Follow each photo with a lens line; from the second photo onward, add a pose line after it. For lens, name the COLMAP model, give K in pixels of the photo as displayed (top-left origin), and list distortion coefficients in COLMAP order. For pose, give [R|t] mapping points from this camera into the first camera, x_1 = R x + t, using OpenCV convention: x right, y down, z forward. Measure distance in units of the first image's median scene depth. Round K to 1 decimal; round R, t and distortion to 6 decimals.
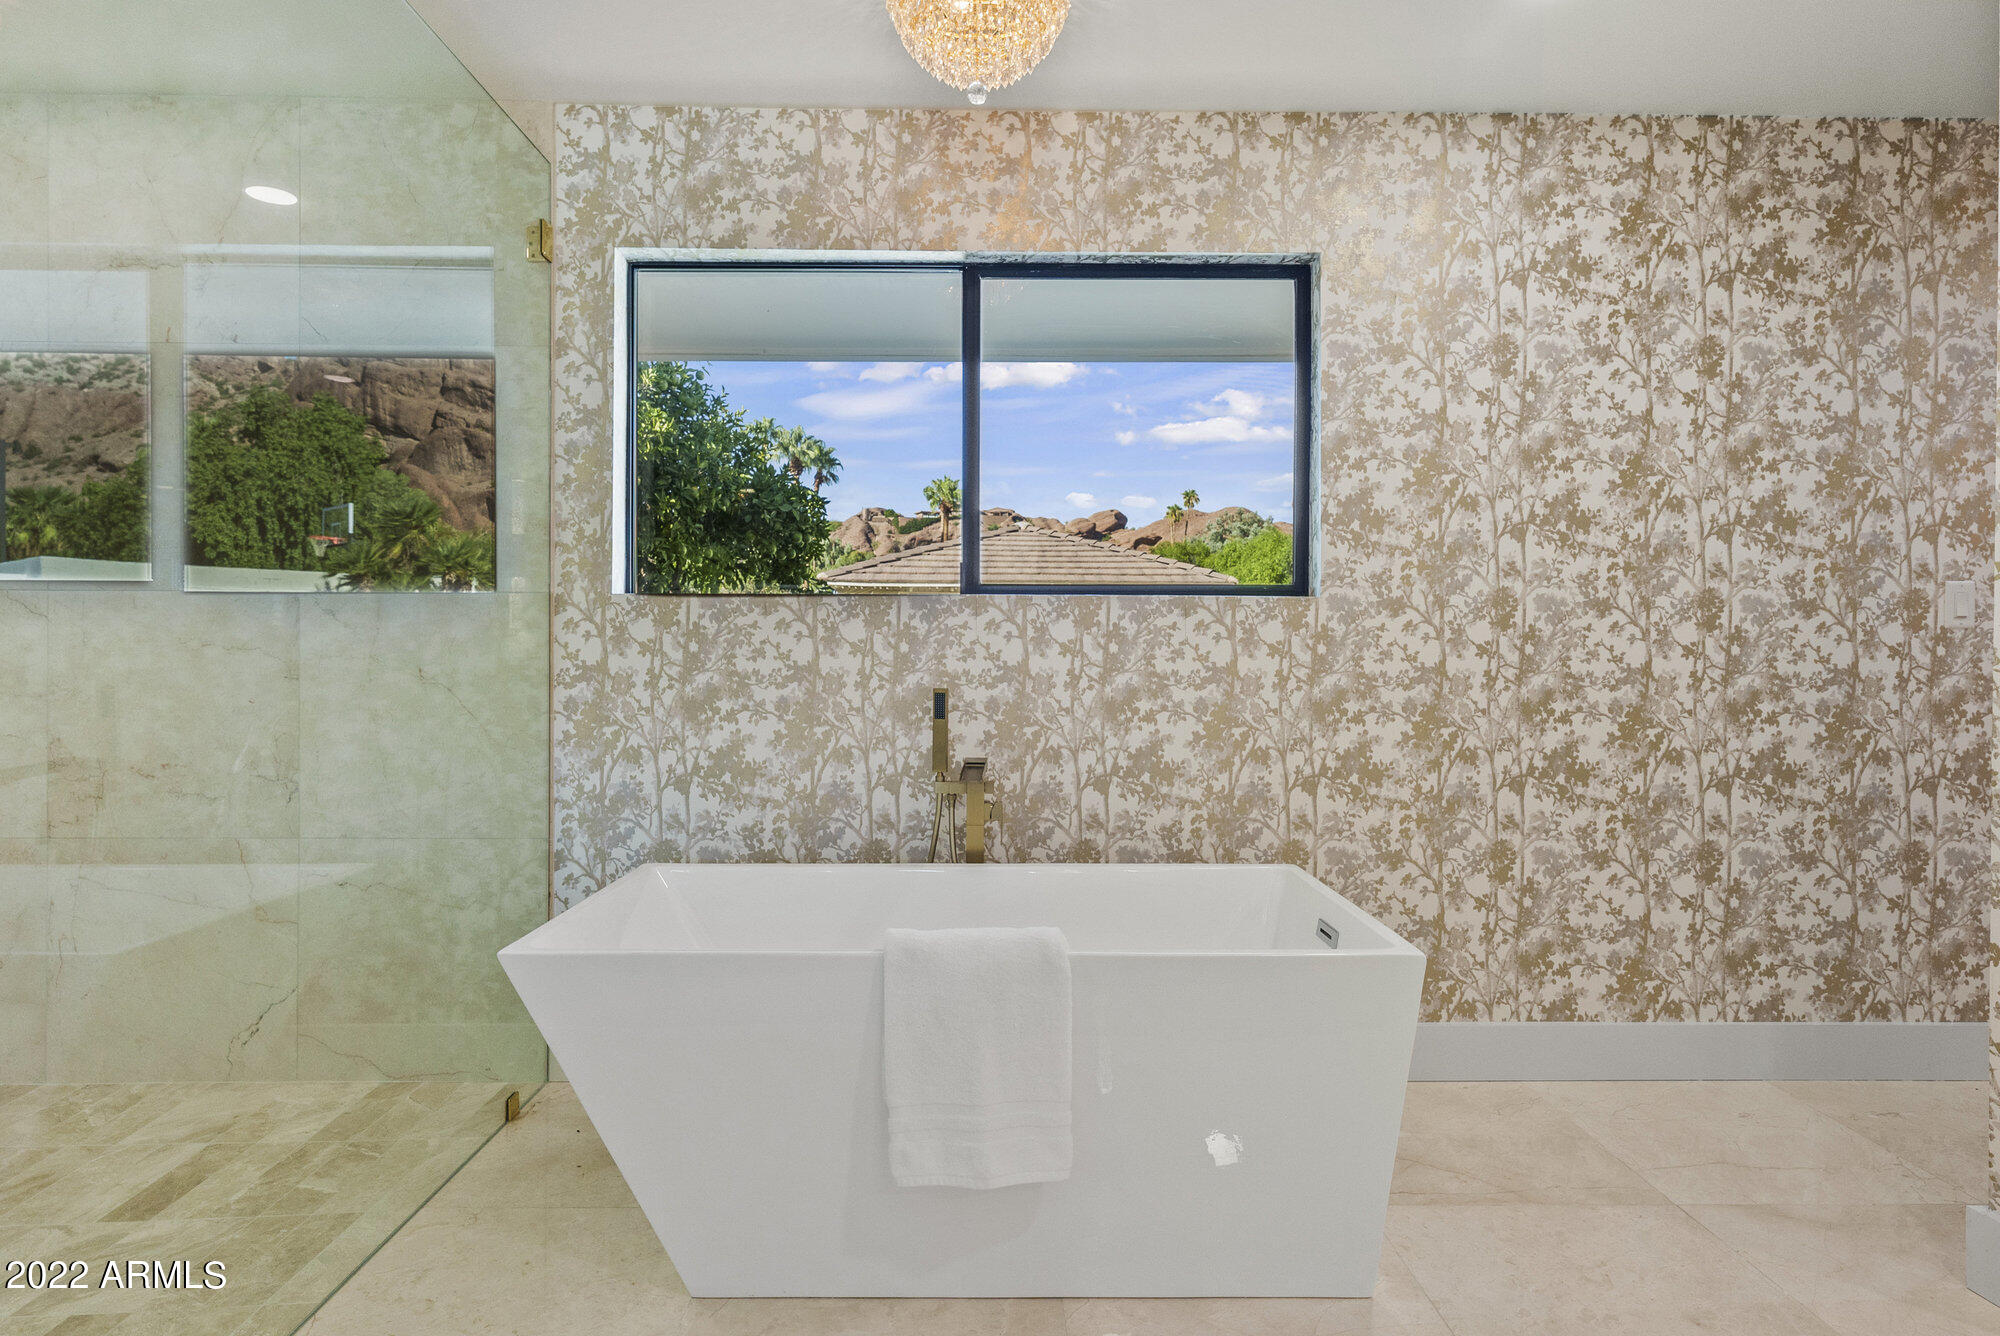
lens RADIAL K [[1085.0, 0, 992.6], [0, 1085.0, 654.8], [0, 0, 1]] dist [0.000657, 0.000751]
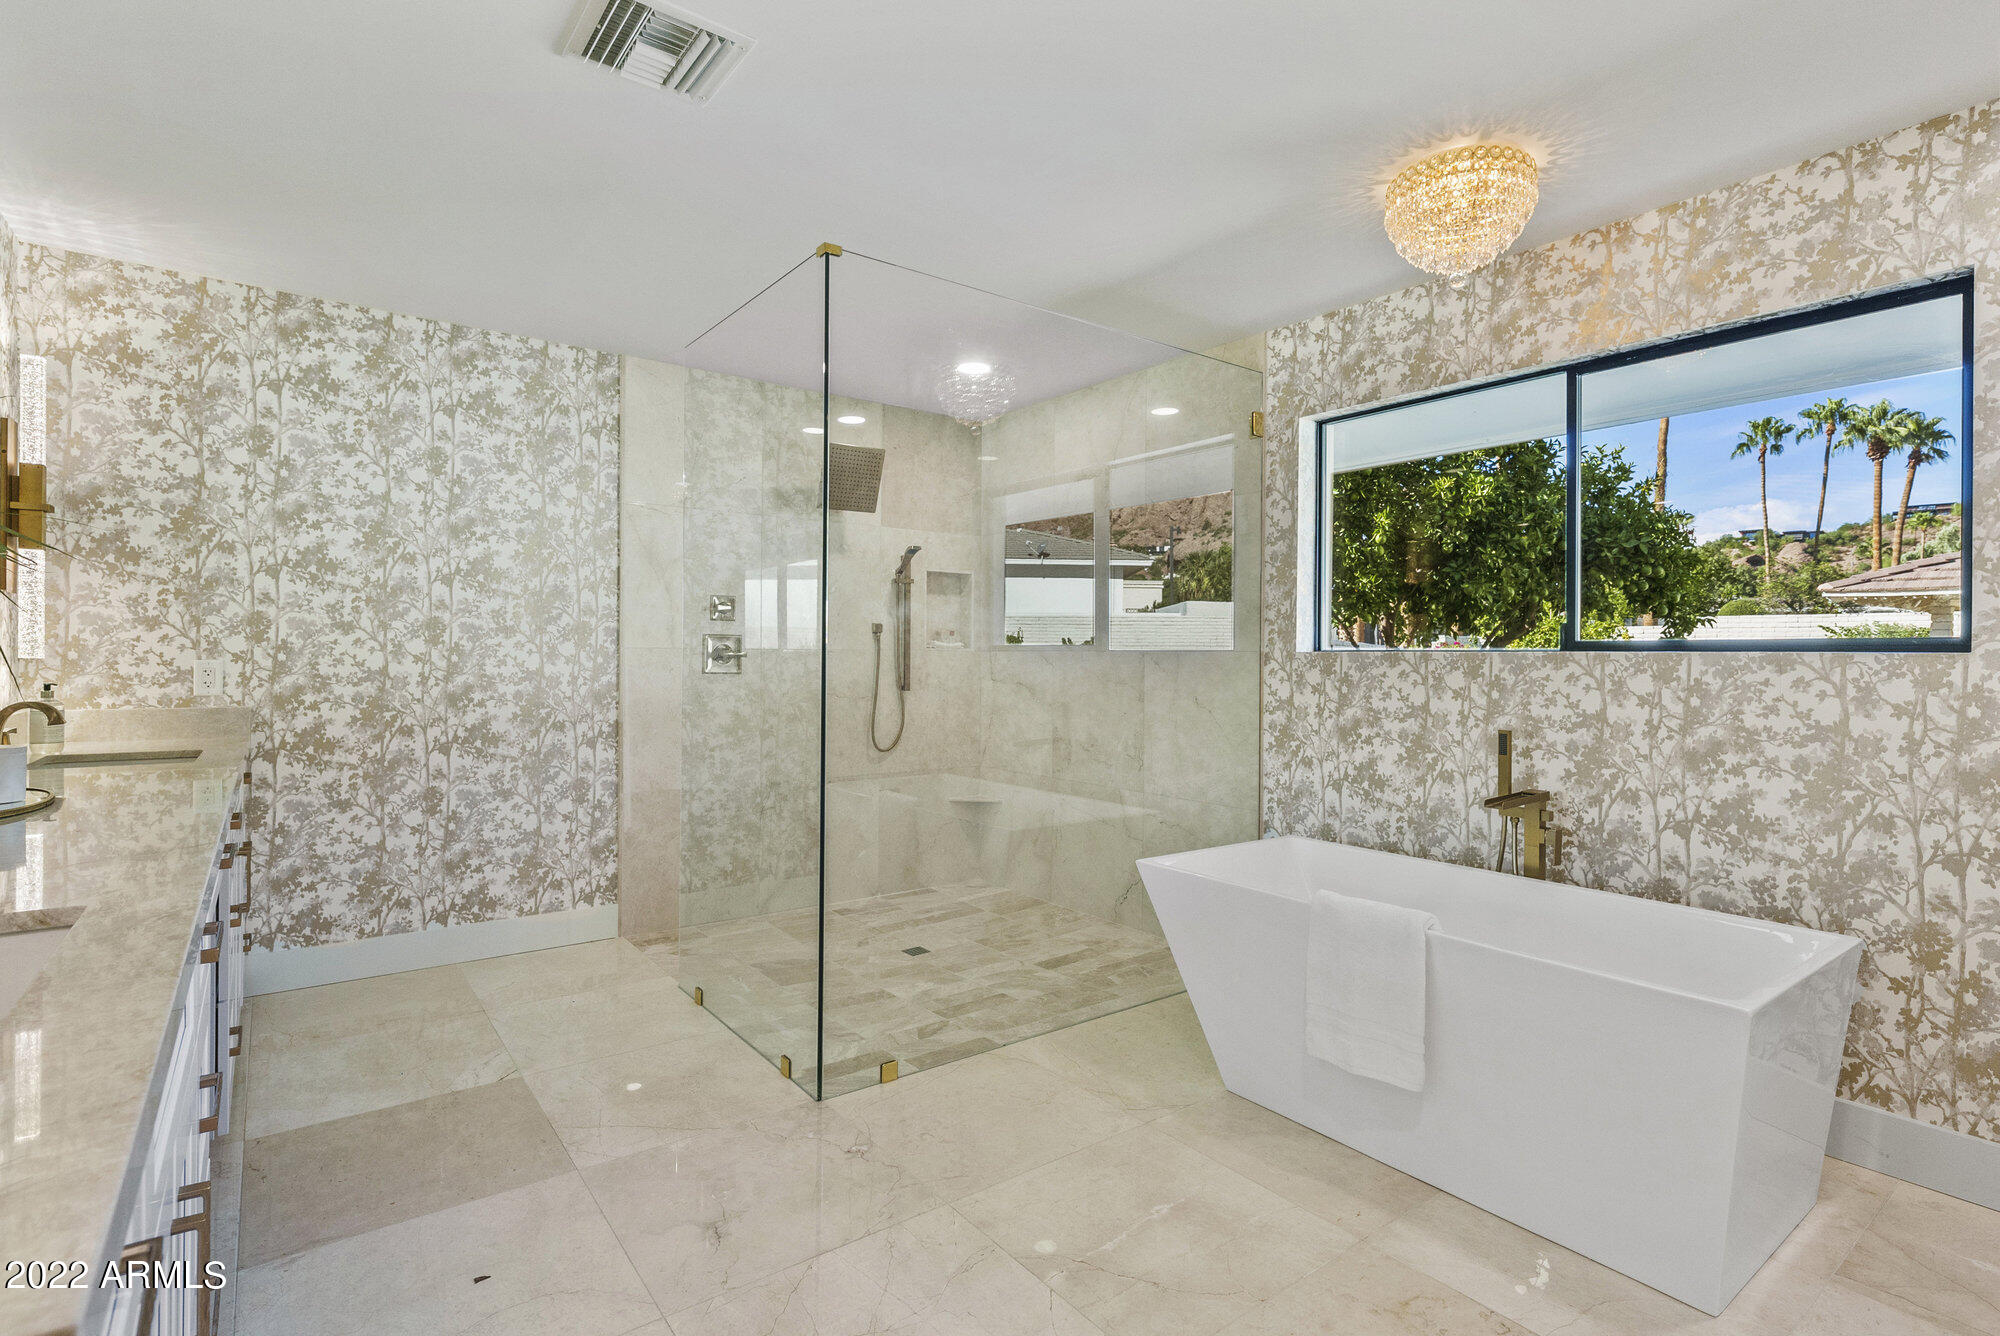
lens RADIAL K [[956.3, 0, 994.8], [0, 956.3, 660.5], [0, 0, 1]] dist [0.005081, -0.002034]
pose [[0.588754, 0.004154, -0.808302, 0.463665], [-0.007390, 0.999973, -0.000243, -0.041383], [0.808279, 0.006116, 0.588768, -0.101968]]
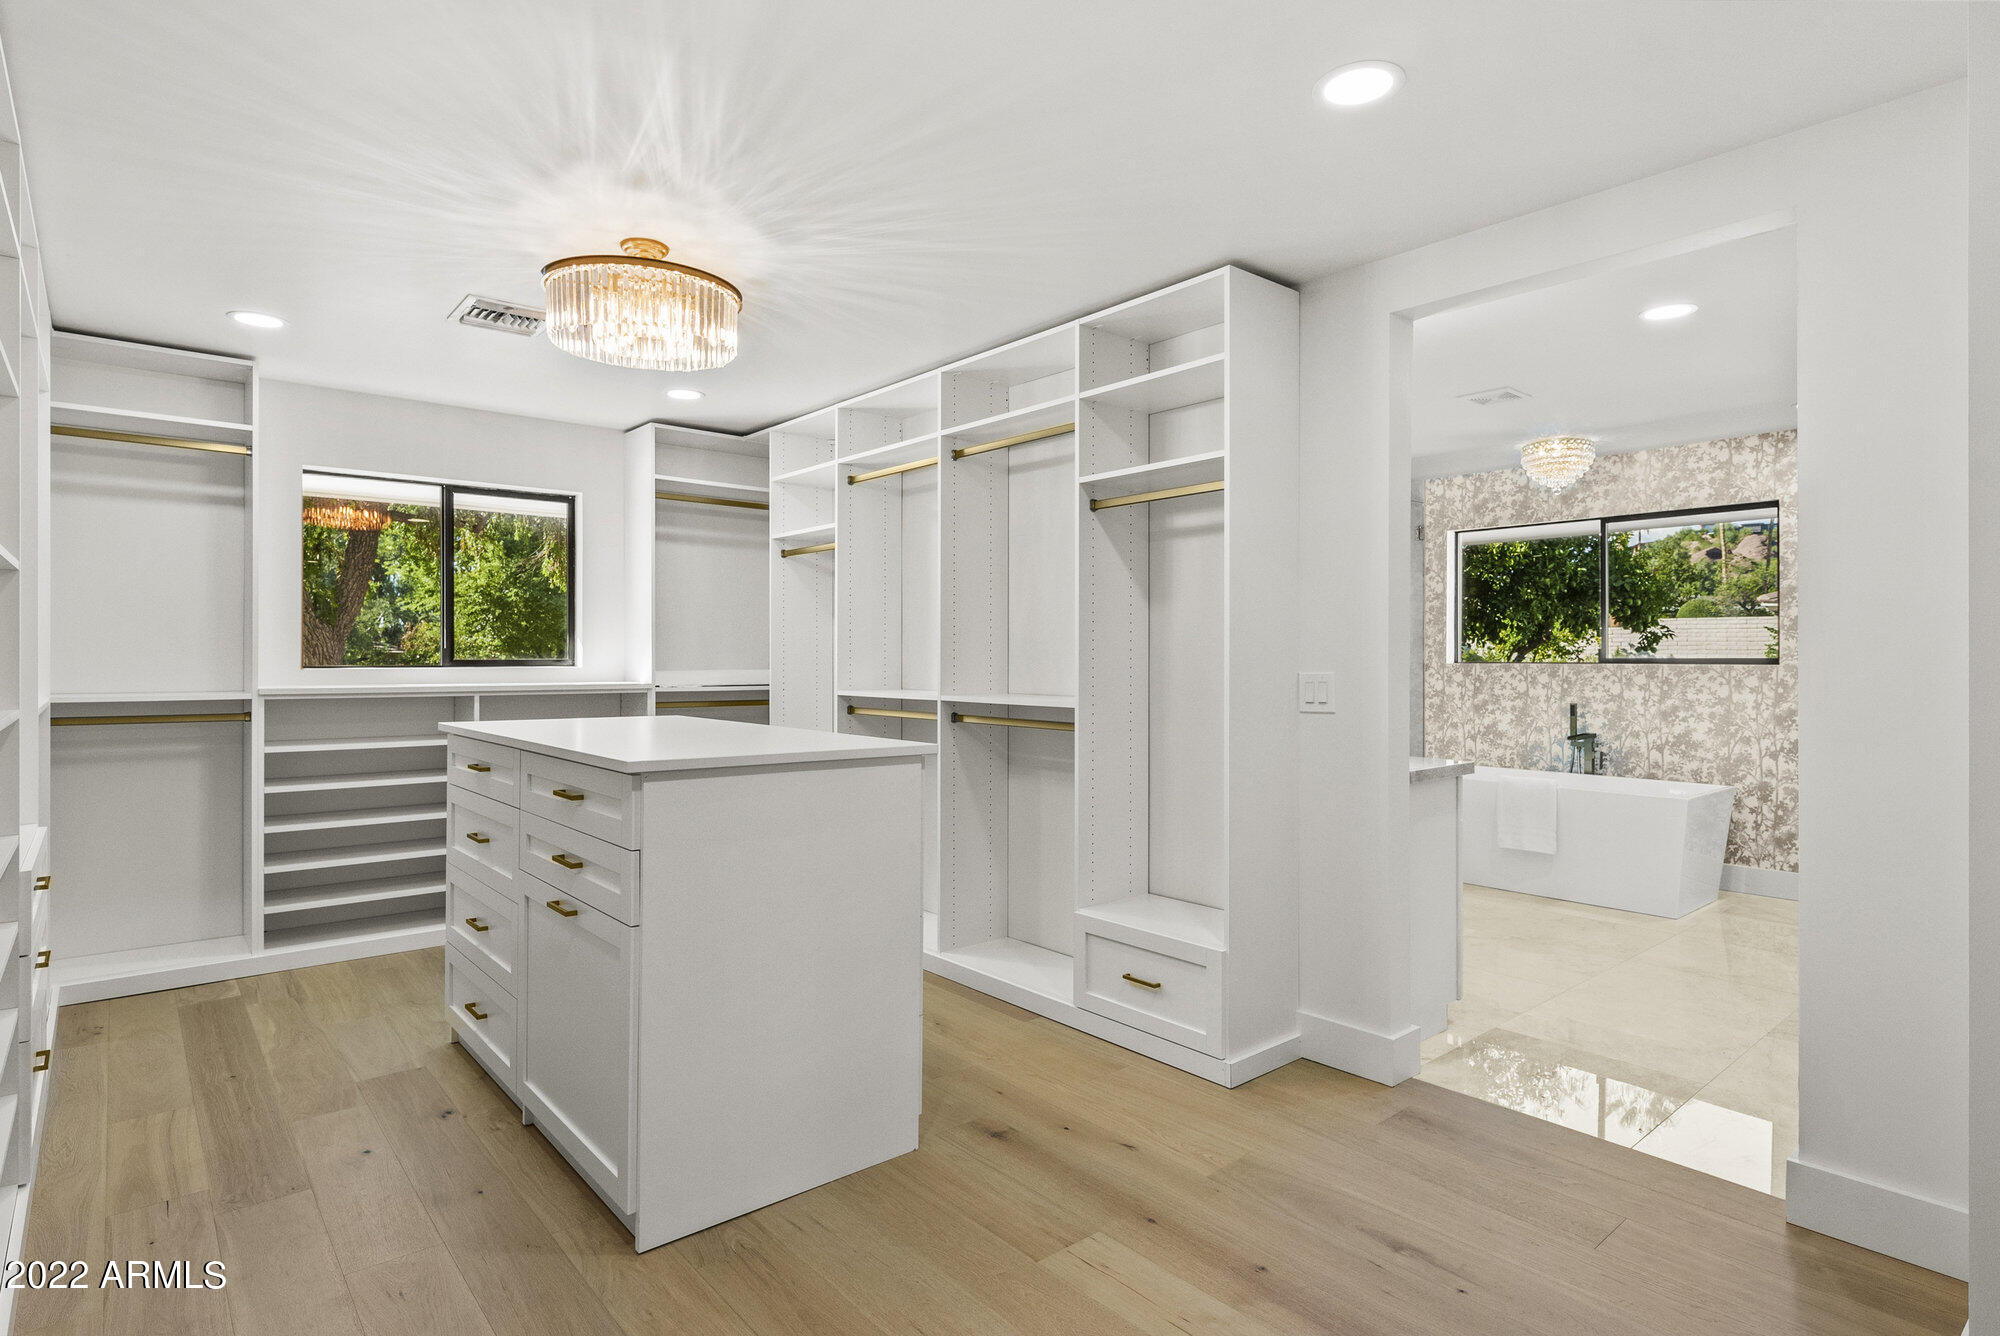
lens RADIAL K [[985.2, 0, 994.5], [0, 985.2, 665.2], [0, 0, 1]] dist [-0.009585, 0.000305]
pose [[0.618108, 0.001879, -0.786091, 0.841932], [0.002289, 0.999989, 0.004190, -0.064539], [0.786090, -0.004389, 0.618097, -1.327325]]
